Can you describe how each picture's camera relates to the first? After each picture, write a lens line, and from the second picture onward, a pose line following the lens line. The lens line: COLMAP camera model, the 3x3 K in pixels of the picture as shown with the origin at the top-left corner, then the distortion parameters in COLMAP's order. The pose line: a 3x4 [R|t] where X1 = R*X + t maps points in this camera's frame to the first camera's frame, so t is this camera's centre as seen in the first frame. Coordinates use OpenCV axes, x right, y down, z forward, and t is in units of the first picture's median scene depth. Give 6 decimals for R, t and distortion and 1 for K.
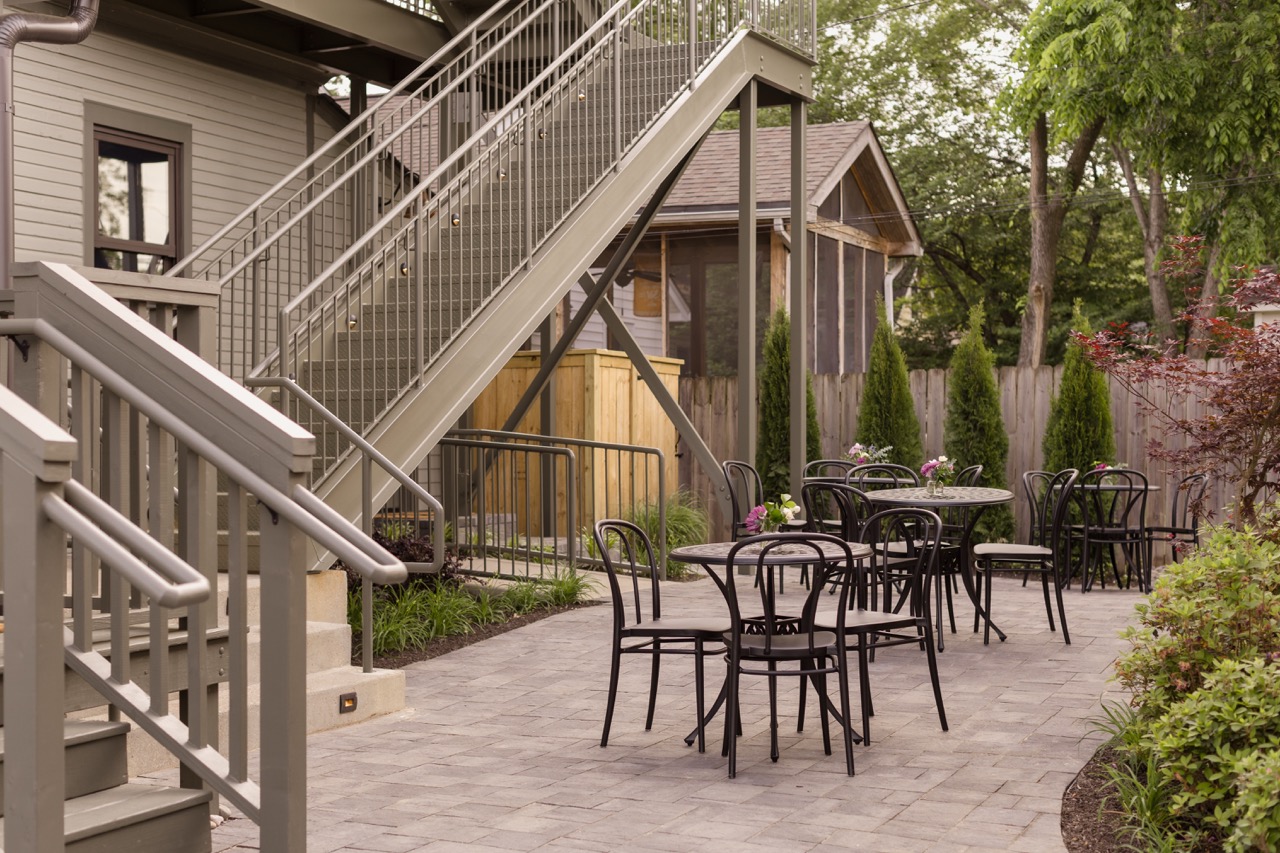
lens RADIAL K [[1824.8, 0, 640.0], [0, 1824.8, 426.5], [0, 0, 1]] dist [0.004988, 0.000037]
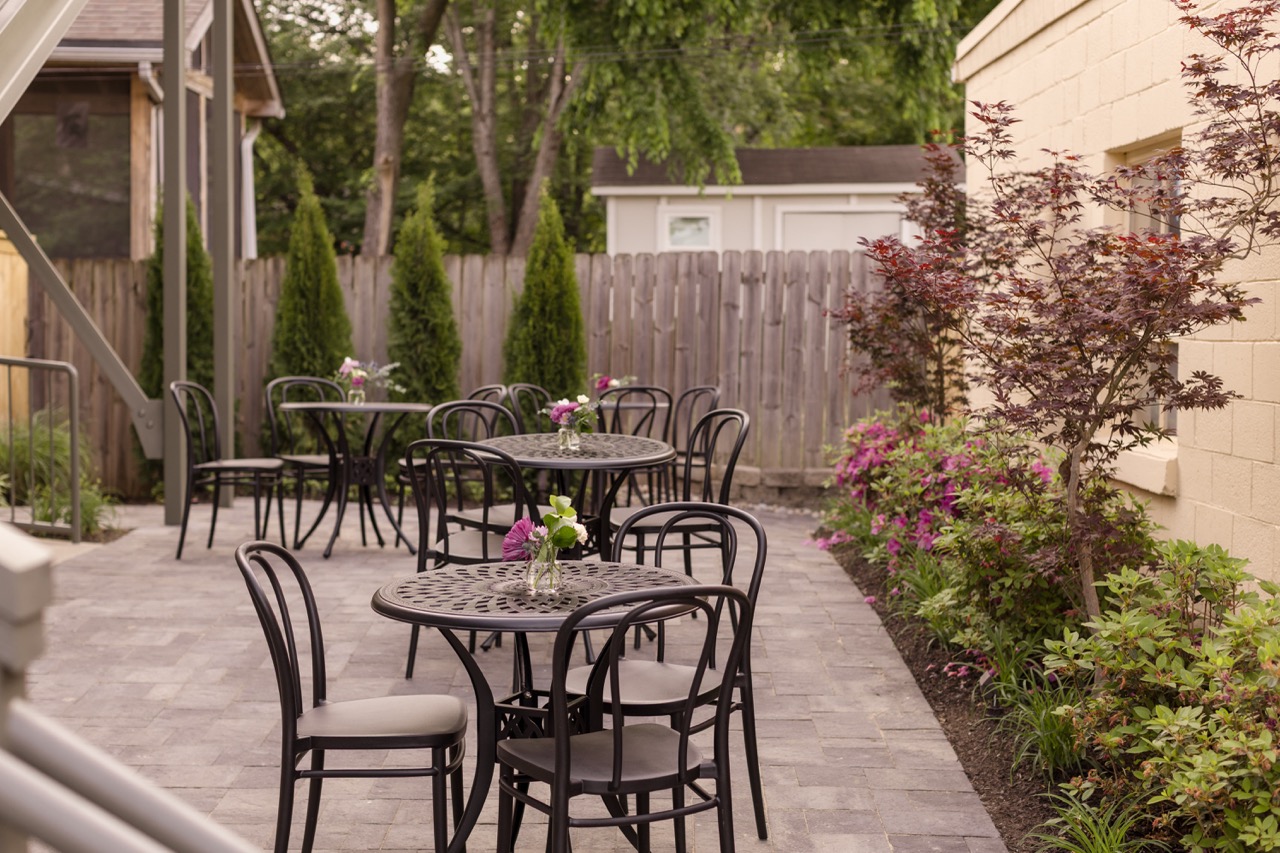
lens RADIAL K [[1863.6, 0, 640.0], [0, 1863.6, 426.5], [0, 0, 1]] dist [0.026012, 0.008765]
pose [[0.921050, -0.016438, 0.389097, -0.055043], [-0.009811, 0.997812, 0.065377, -0.010933], [-0.389320, -0.064033, 0.918874, 0.170735]]
